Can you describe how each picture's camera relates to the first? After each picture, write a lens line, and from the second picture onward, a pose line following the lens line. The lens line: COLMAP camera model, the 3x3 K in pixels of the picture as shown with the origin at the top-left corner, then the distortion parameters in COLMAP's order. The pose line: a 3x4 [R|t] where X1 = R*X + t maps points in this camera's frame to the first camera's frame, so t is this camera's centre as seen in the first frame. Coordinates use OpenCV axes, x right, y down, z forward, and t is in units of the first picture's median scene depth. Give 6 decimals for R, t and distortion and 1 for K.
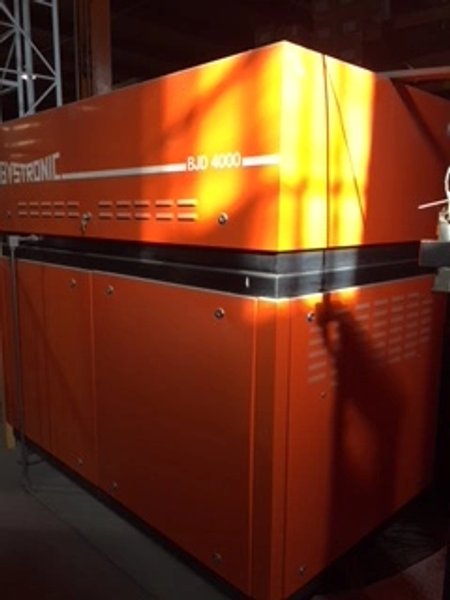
lens RADIAL K [[523.3, 0, 225.1], [0, 523.3, 303.1], [0, 0, 1]] dist [0.049999, -0.053367]
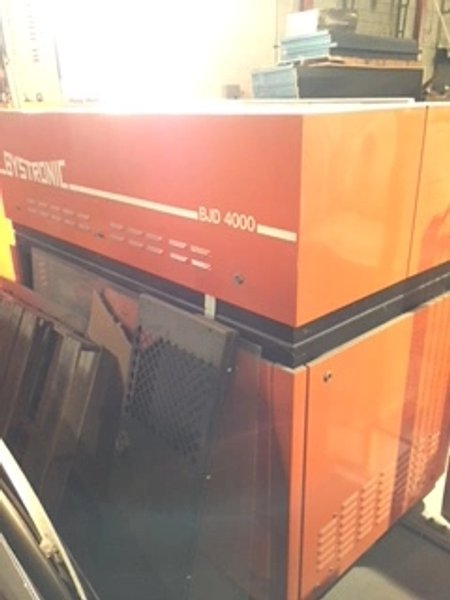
lens RADIAL K [[523.3, 0, 228.2], [0, 523.3, 304.6], [0, 0, 1]] dist [0.049999, -0.053367]
pose [[0.999226, -0.015416, -0.036195, 0.008733], [0.022271, 0.980073, 0.197387, -0.209219], [0.032431, -0.198040, 0.979657, 0.031912]]
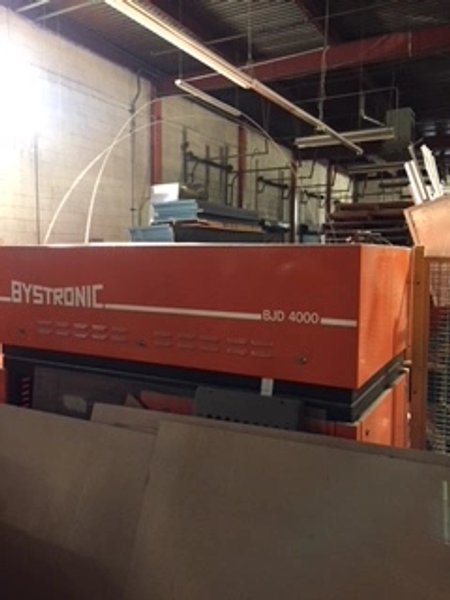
lens RADIAL K [[523.3, 0, 219.7], [0, 523.3, 299.2], [0, 0, 1]] dist [0.049999, -0.053367]
pose [[0.960687, -0.028151, 0.276202, -0.378447], [0.052074, 0.995461, -0.079664, -0.150001], [-0.272706, 0.090915, 0.957792, -0.140137]]
